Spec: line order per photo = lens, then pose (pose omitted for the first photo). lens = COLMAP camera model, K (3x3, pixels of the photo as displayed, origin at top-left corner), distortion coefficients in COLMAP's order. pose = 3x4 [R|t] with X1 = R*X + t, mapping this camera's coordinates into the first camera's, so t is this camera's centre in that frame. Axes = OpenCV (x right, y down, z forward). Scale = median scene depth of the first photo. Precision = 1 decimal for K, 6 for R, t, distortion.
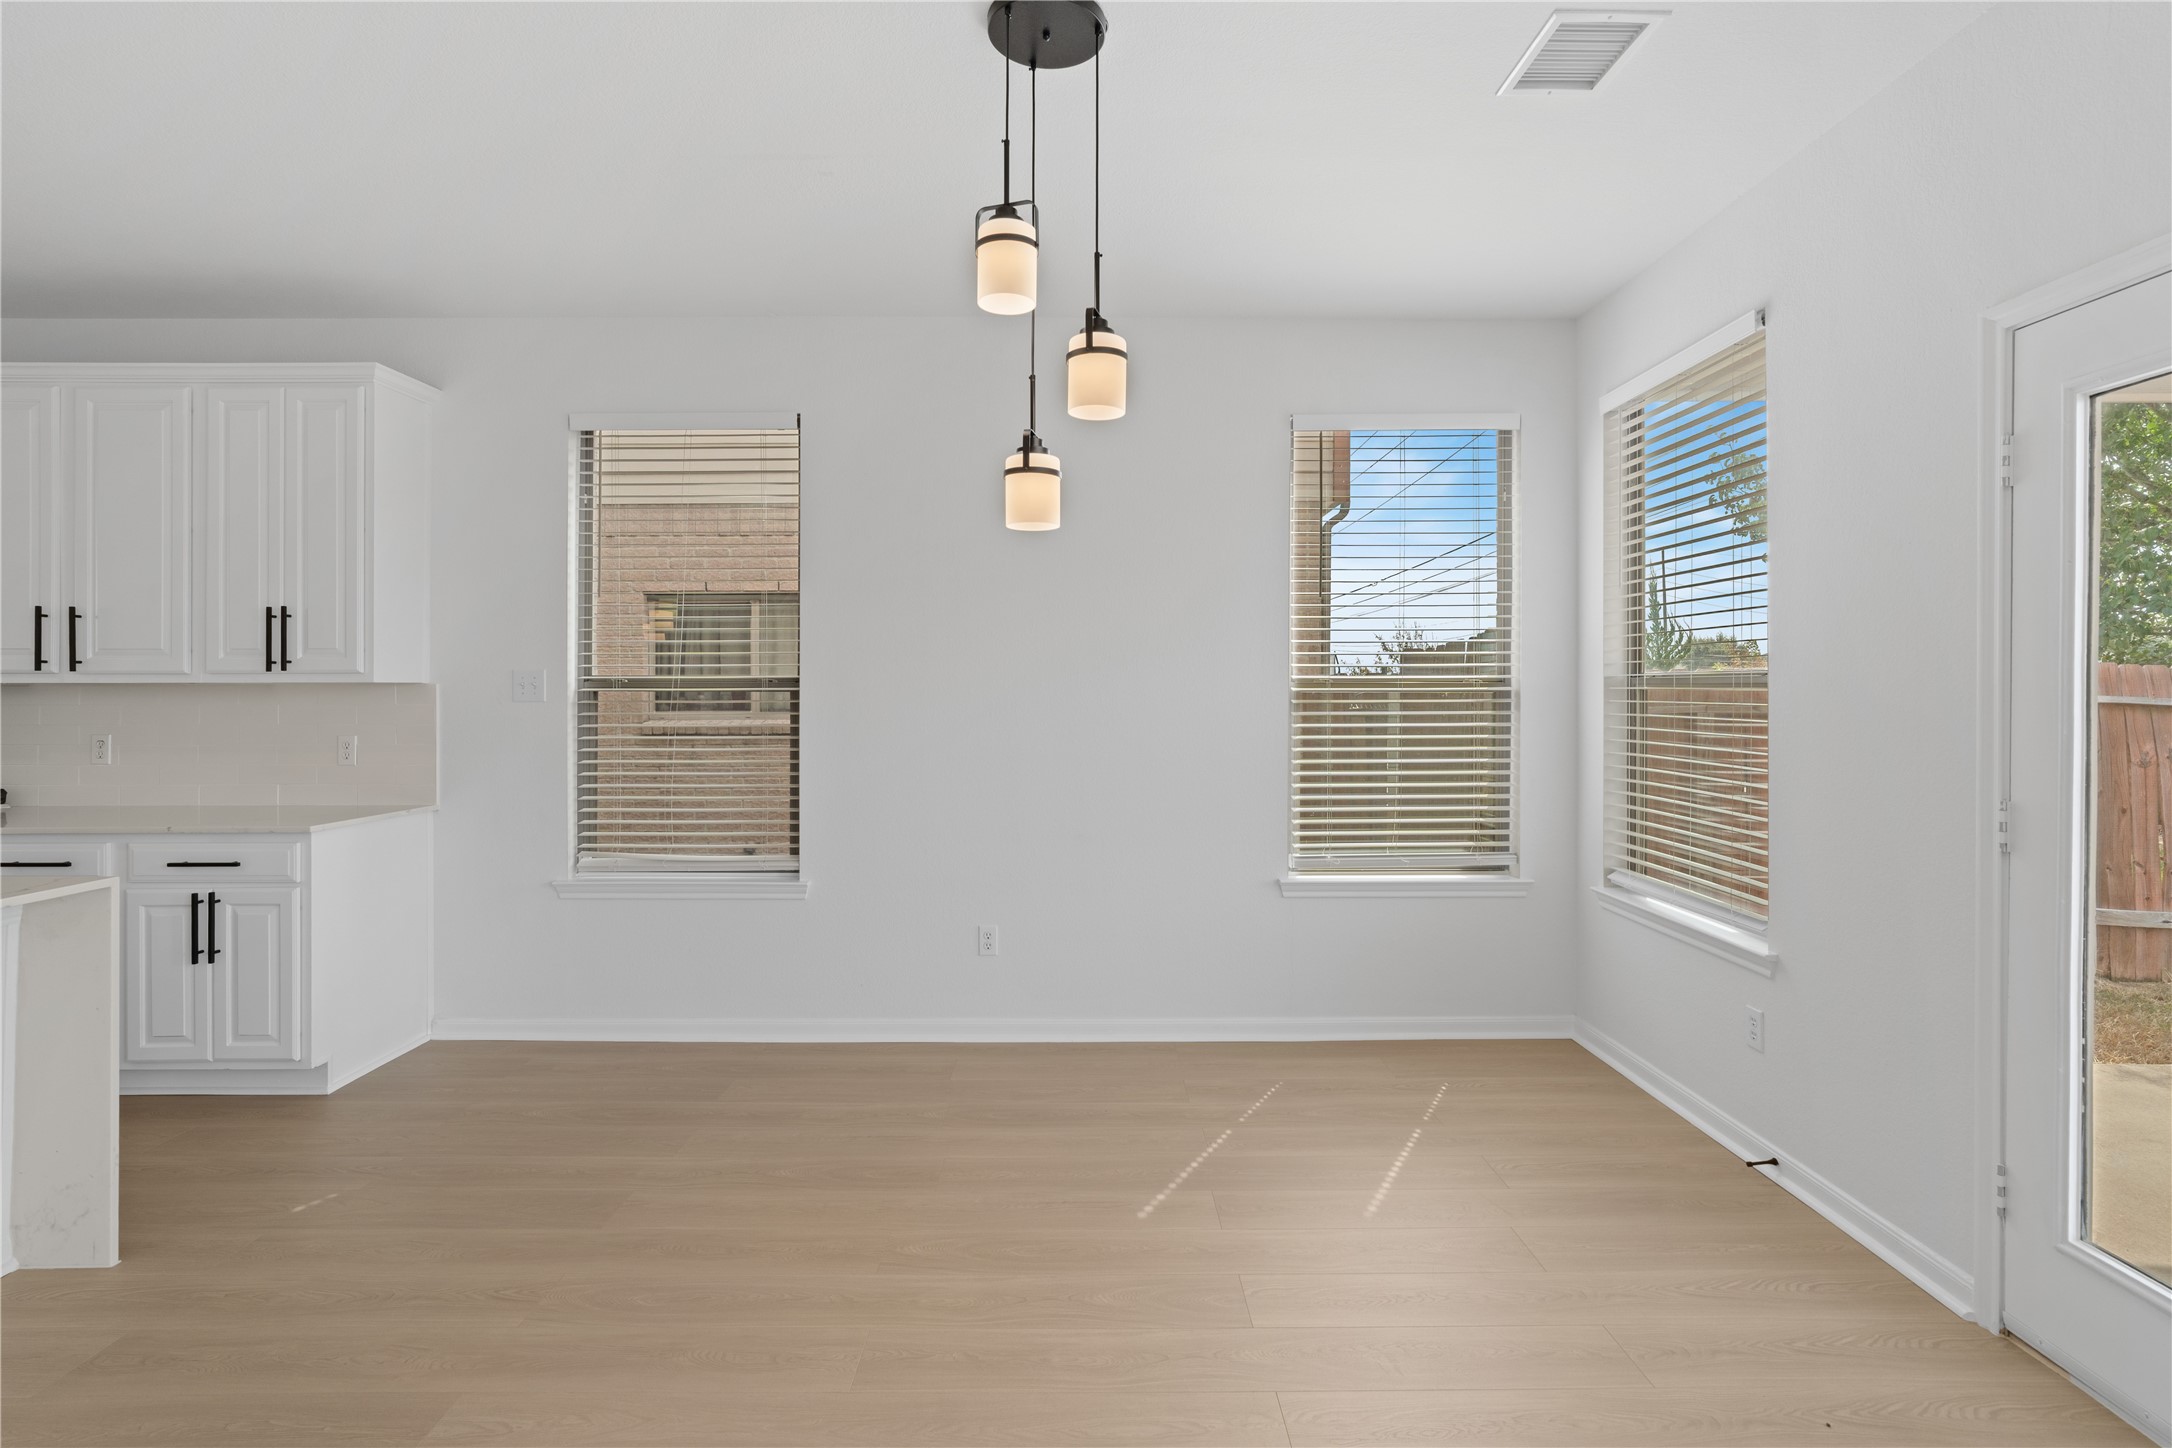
lens RADIAL K [[1022.2, 0, 1096.1], [0, 1022.2, 692.1], [0, 0, 1]] dist [-0.002309, -0.000280]
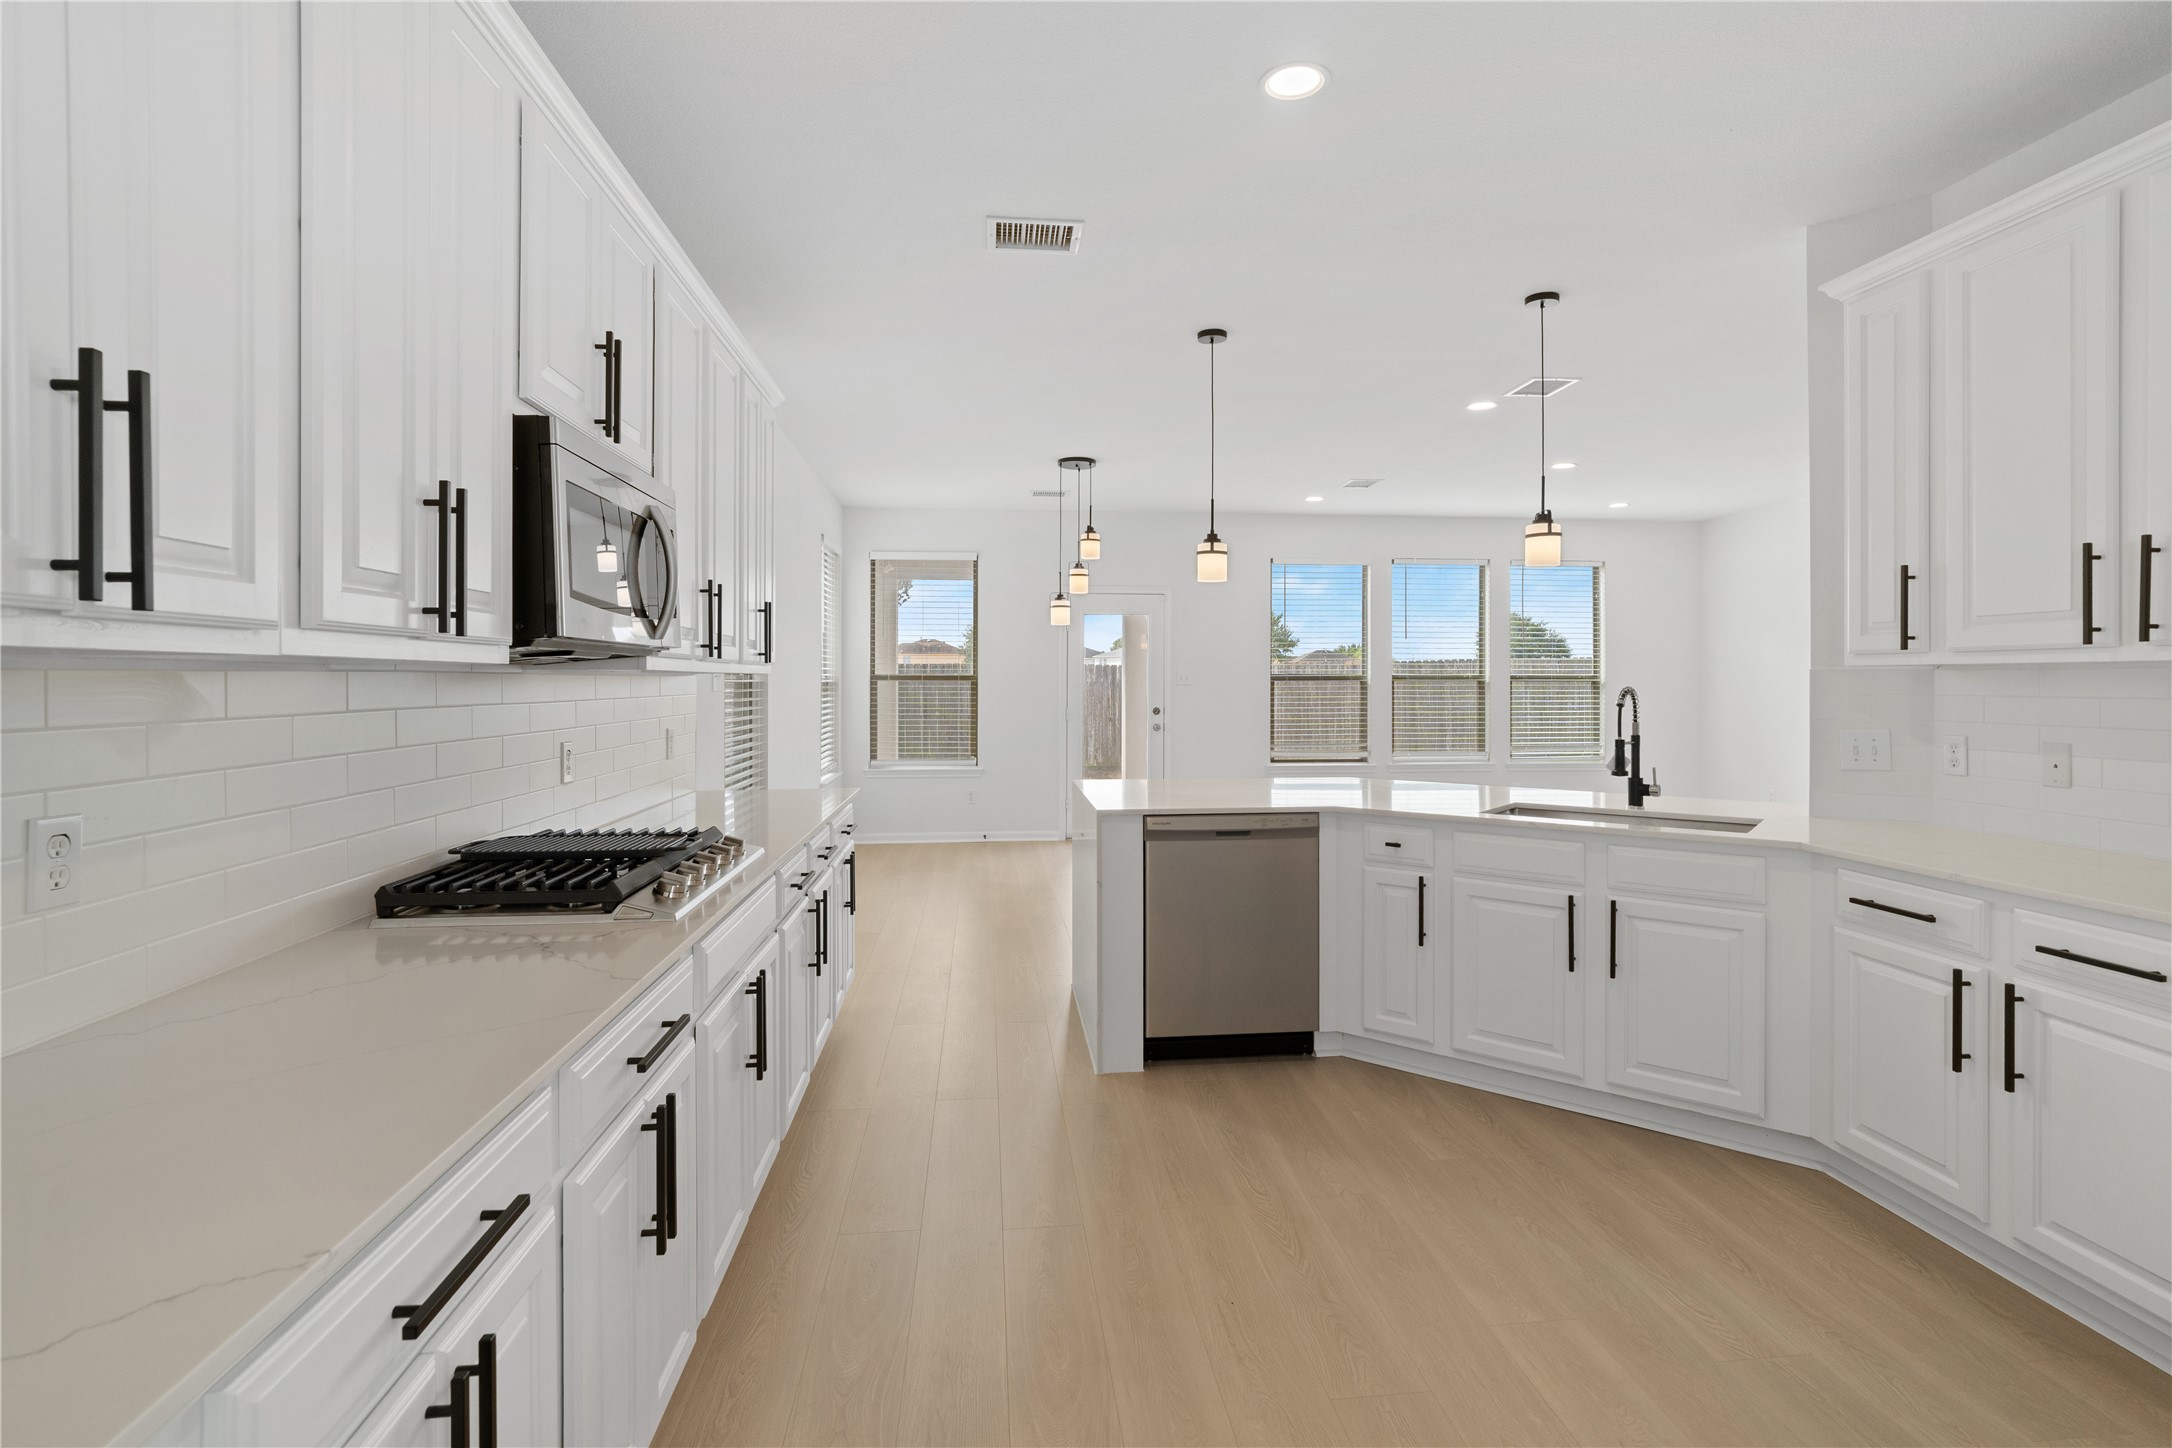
lens RADIAL K [[1022.2, 0, 1096.1], [0, 1022.2, 692.1], [0, 0, 1]] dist [-0.002309, -0.000280]
pose [[-0.098866, -0.007656, 0.995071, -1.877467], [-0.002236, 0.999970, 0.007471, 0.004495], [-0.995098, -0.001486, -0.098880, 0.755299]]
